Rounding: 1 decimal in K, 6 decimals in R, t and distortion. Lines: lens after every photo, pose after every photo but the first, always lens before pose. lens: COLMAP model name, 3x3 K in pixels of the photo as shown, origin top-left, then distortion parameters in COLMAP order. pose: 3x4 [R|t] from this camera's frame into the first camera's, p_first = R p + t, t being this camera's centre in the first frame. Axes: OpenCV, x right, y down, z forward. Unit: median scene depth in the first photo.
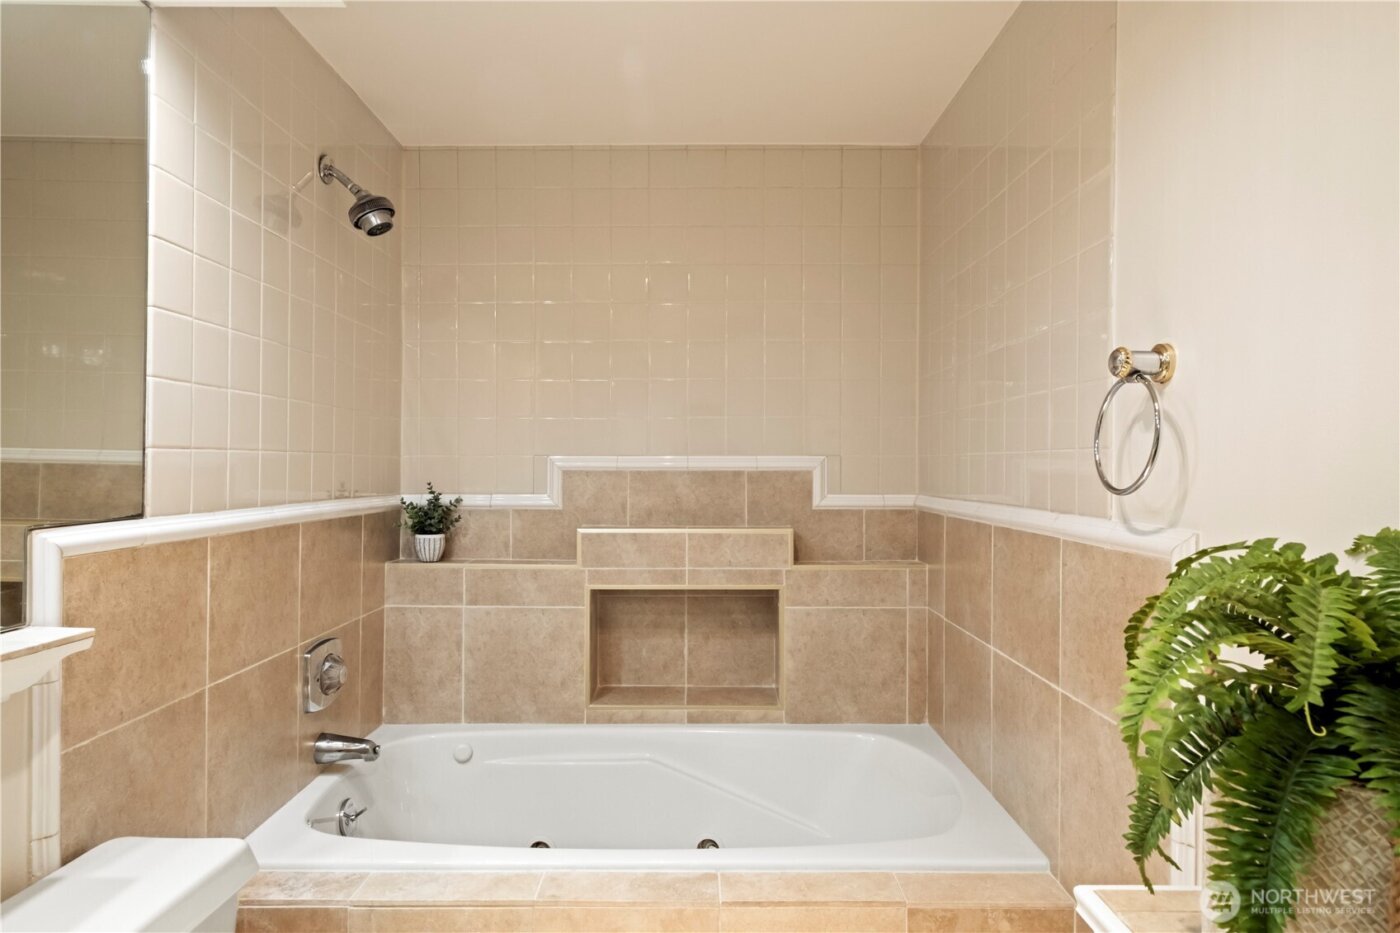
lens RADIAL K [[838.1, 0, 701.3], [0, 838.1, 465.2], [0, 0, 1]] dist [0.008115, 0.008522]
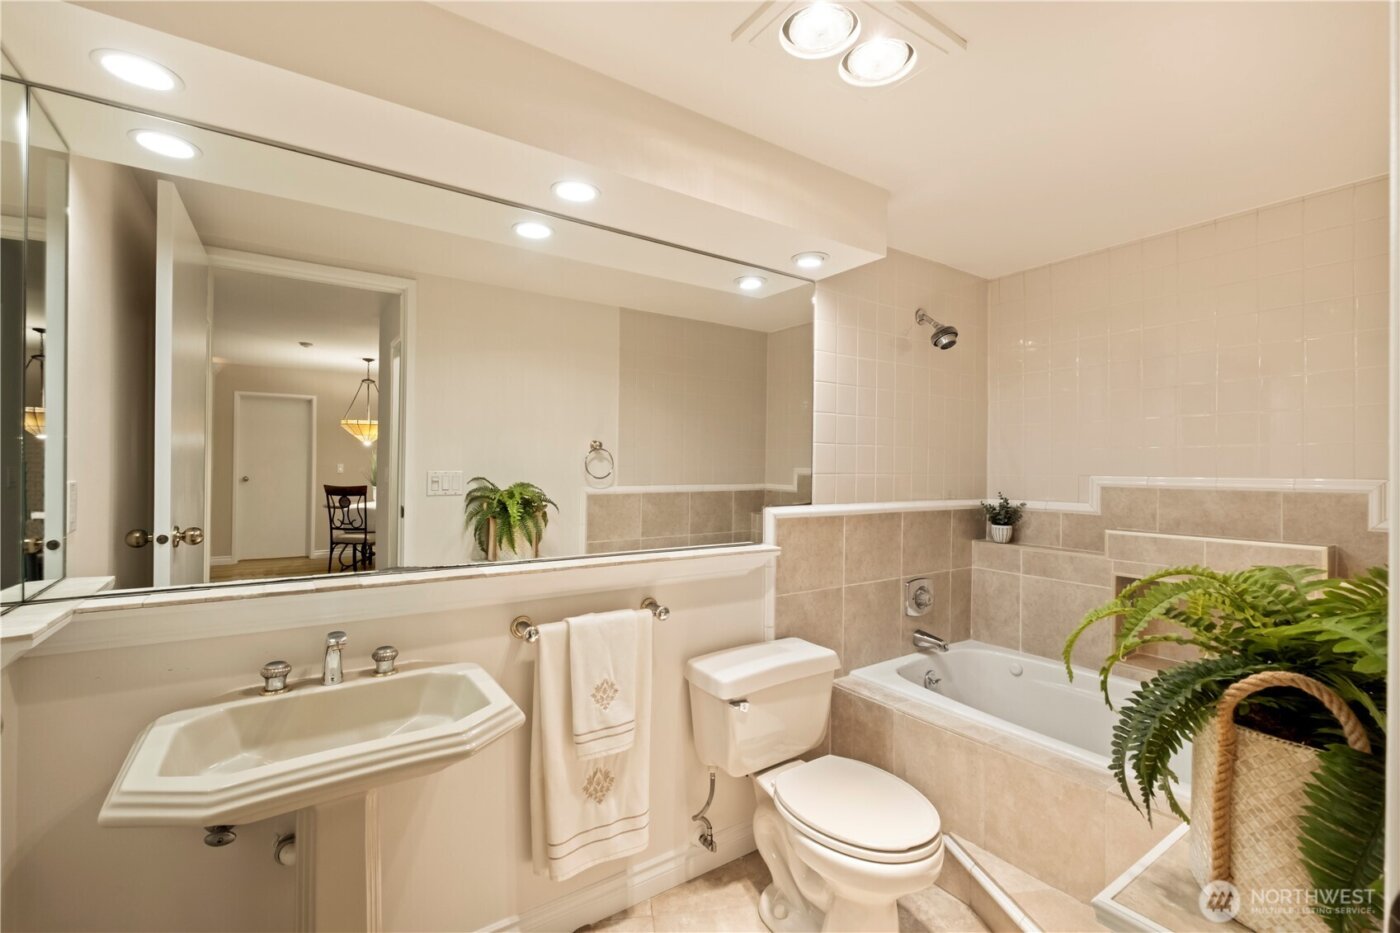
lens RADIAL K [[606.4, 0, 699.4], [0, 606.4, 475.8], [0, 0, 1]] dist [-0.000071, -0.001315]
pose [[0.570670, 0.014381, -0.821054, 0.285009], [-0.008611, 0.999896, 0.011528, -0.017782], [0.821134, 0.000492, 0.570735, -0.104810]]
